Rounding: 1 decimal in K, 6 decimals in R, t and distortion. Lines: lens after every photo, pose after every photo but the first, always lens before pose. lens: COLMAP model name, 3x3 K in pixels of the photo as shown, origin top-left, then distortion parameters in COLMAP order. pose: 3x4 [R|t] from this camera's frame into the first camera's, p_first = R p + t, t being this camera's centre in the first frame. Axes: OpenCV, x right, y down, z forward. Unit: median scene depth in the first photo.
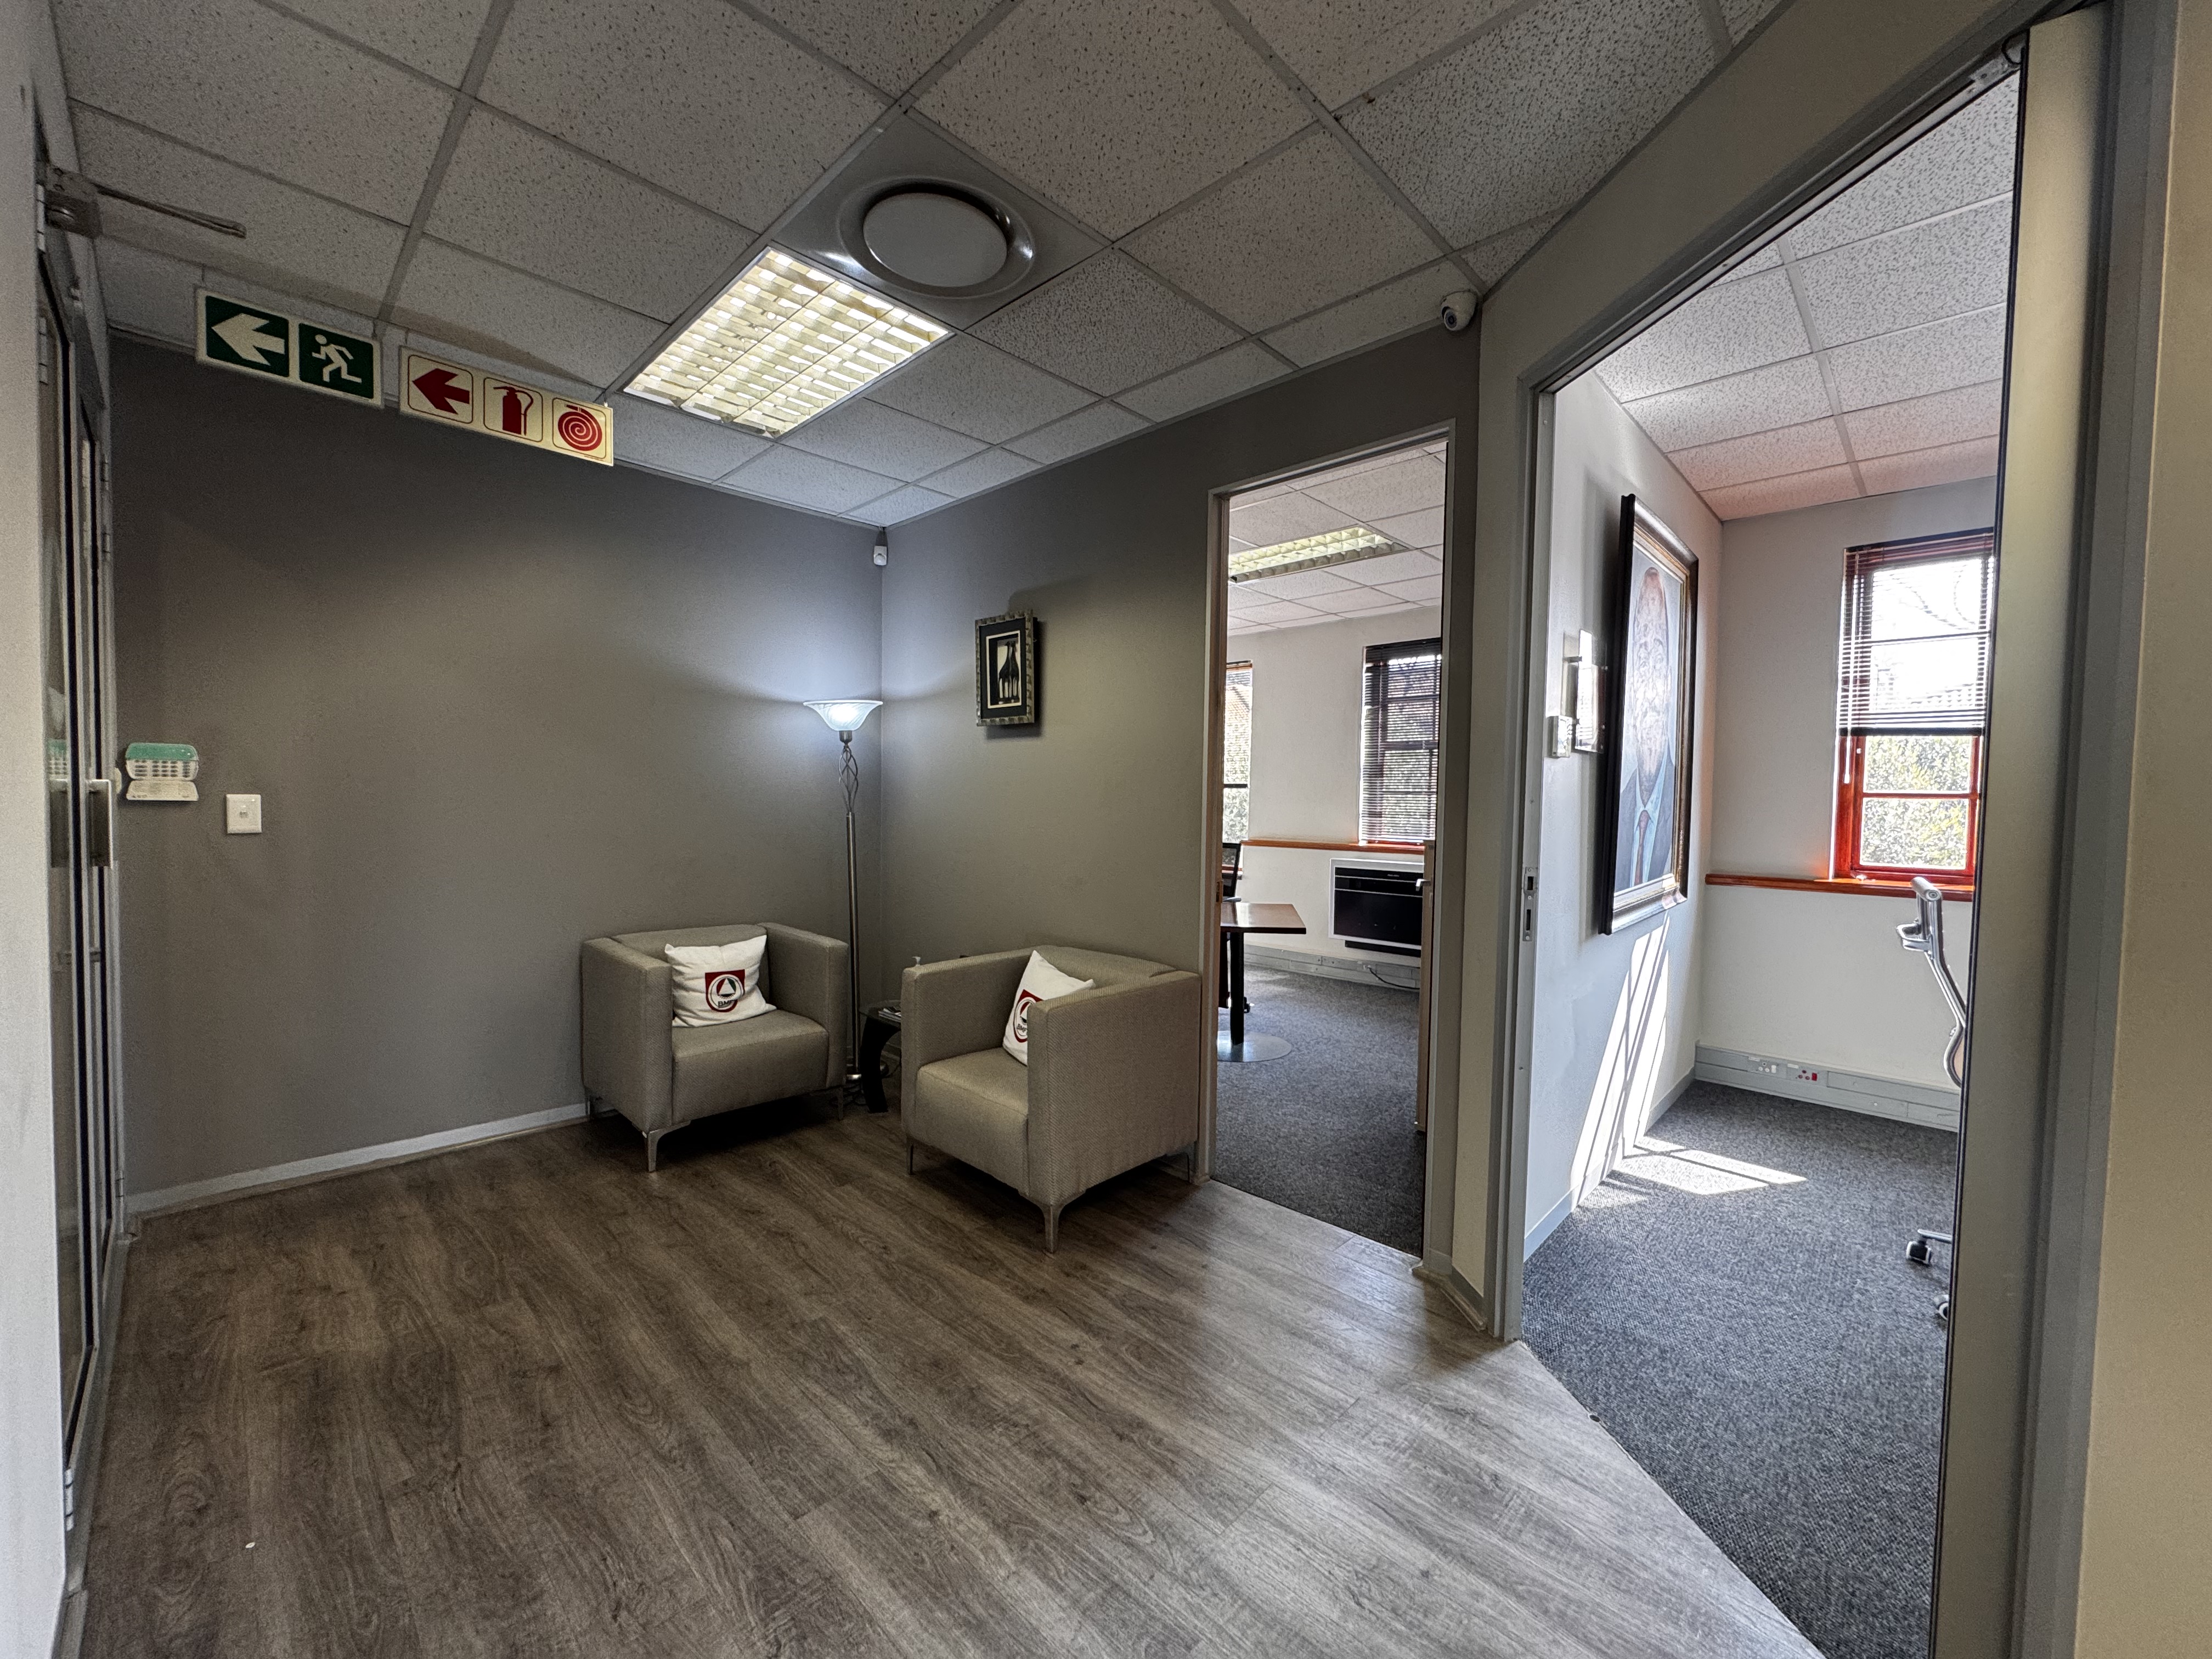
lens RADIAL K [[877.4, 0, 1101.1], [0, 877.4, 833.2], [0, 0, 1]] dist [-0.005329, 0.000562]
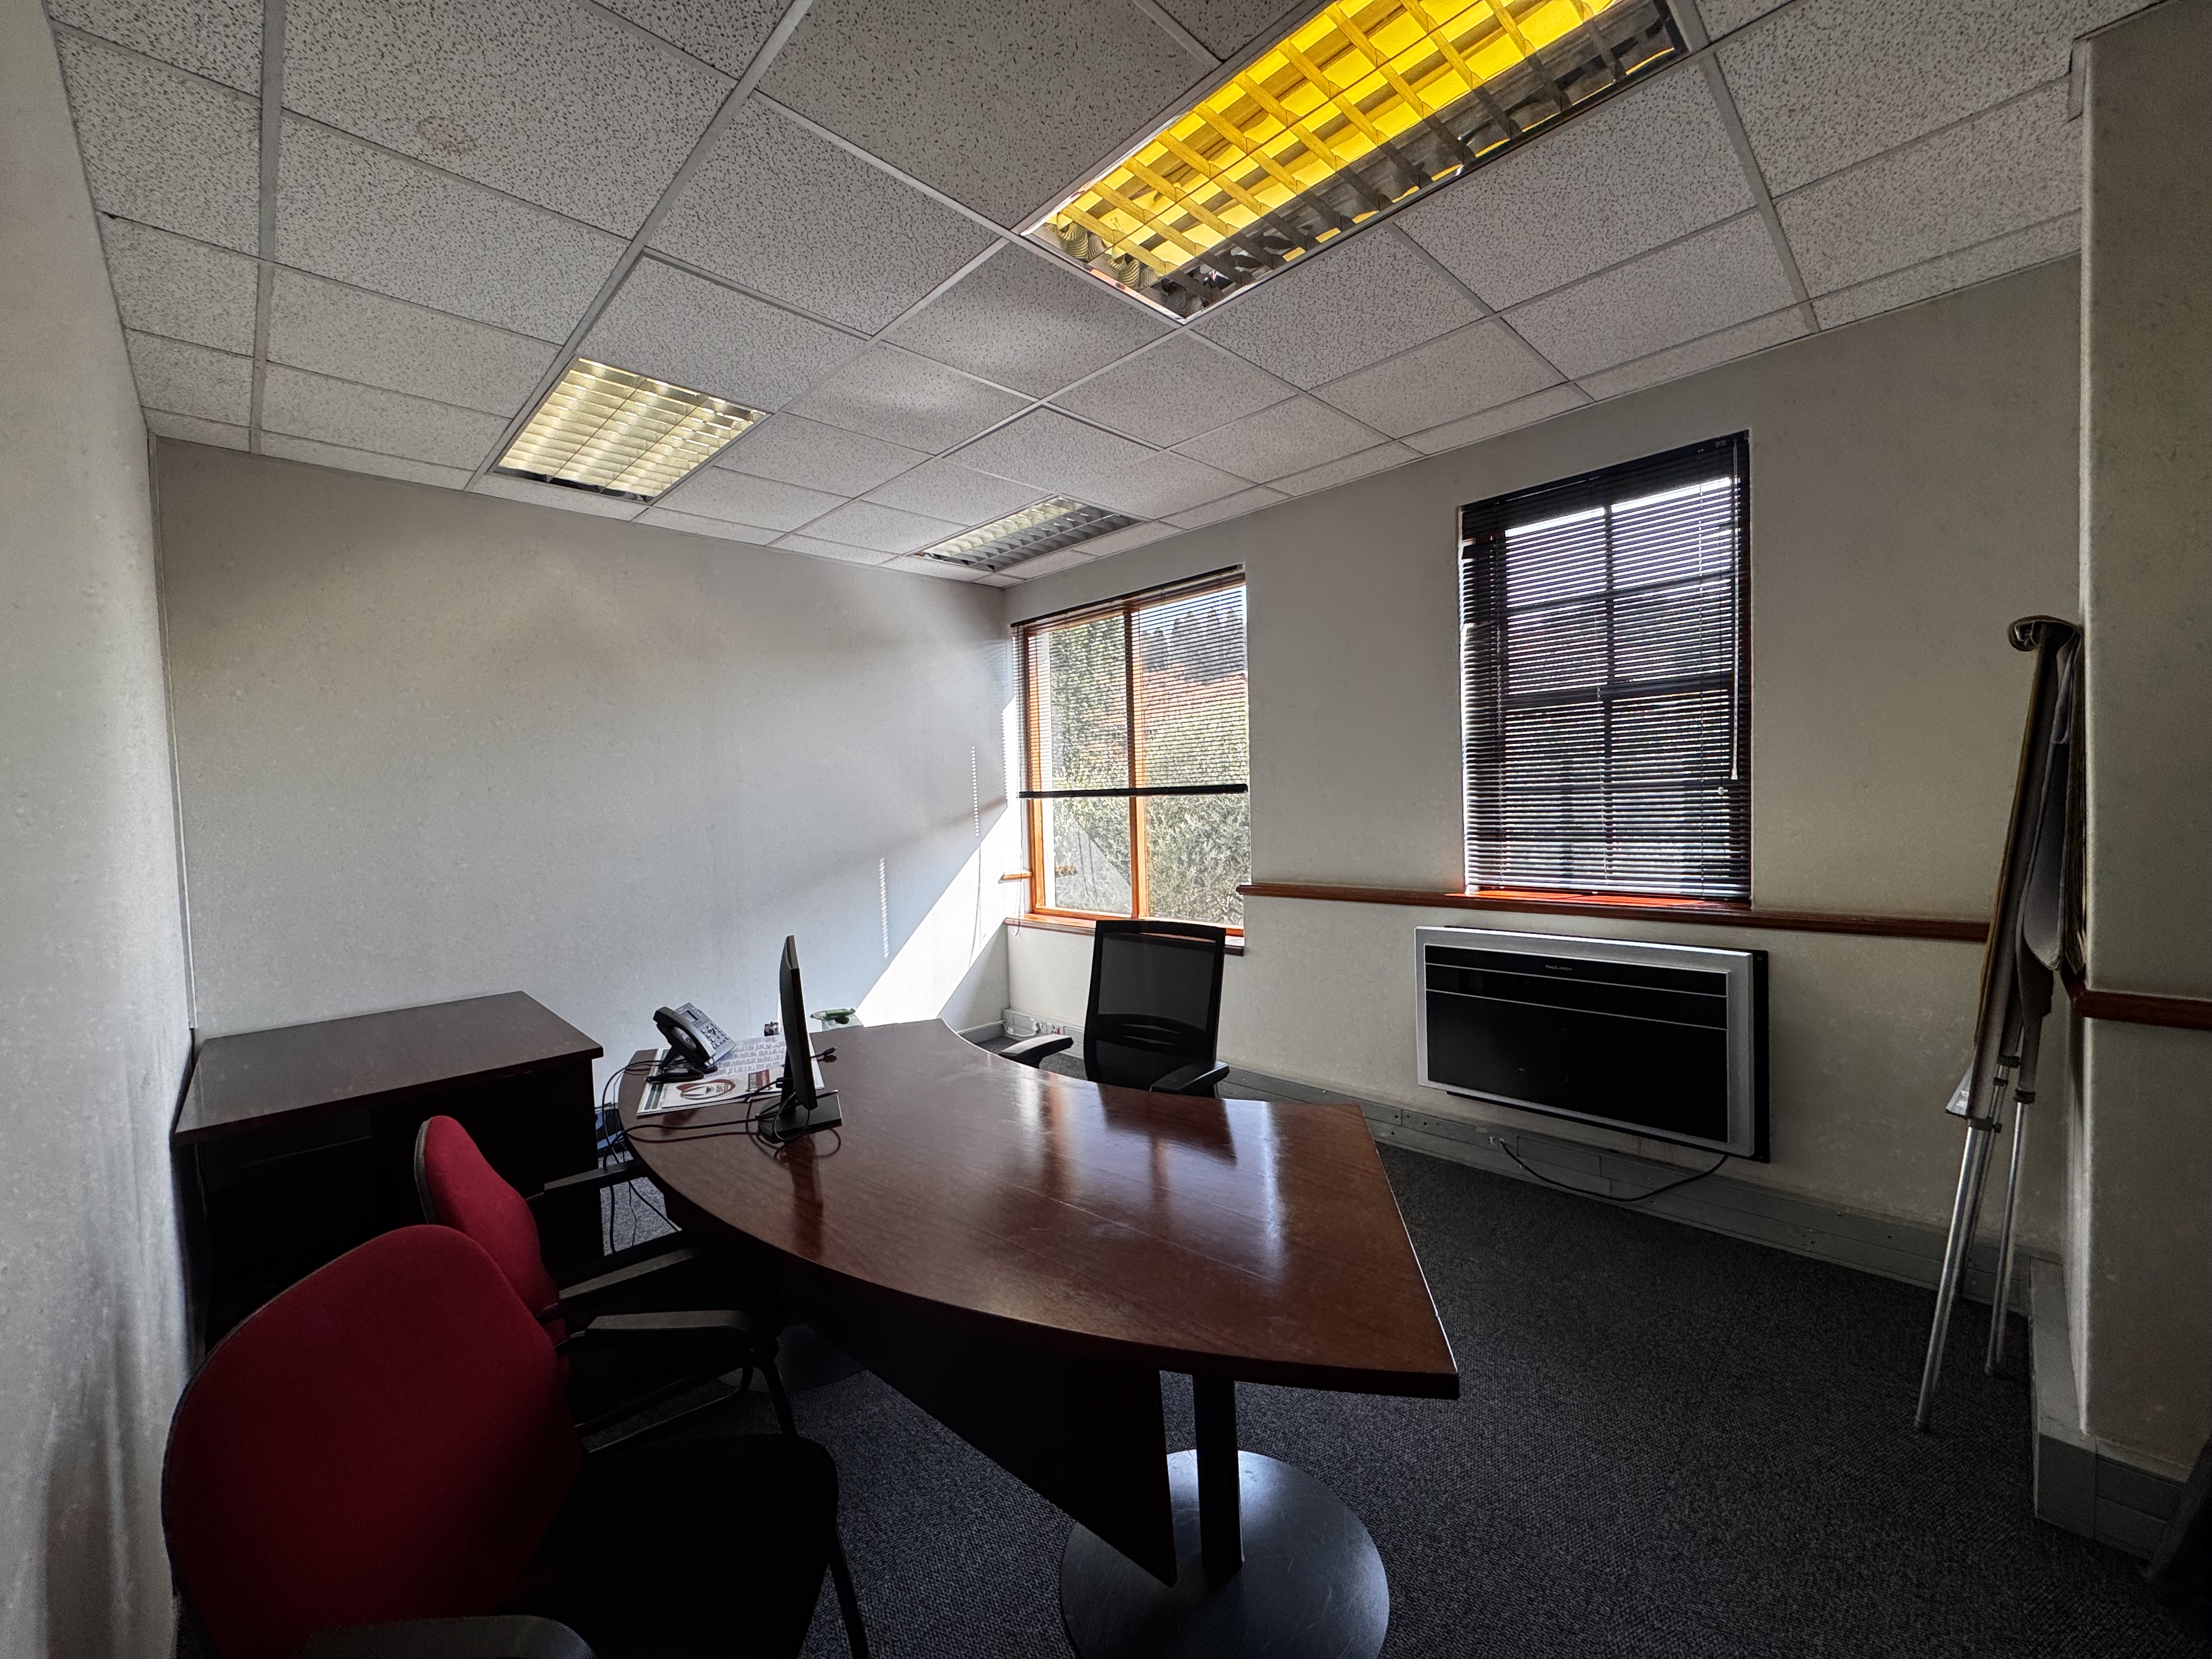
lens RADIAL K [[877.4, 0, 1112.2], [0, 877.4, 831.6], [0, 0, 1]] dist [-0.005329, 0.000562]
pose [[0.998898, -0.046374, -0.007216, 0.093837], [0.046338, 0.998913, -0.005018, -0.030914], [0.007440, 0.004678, 0.999961, 0.486932]]
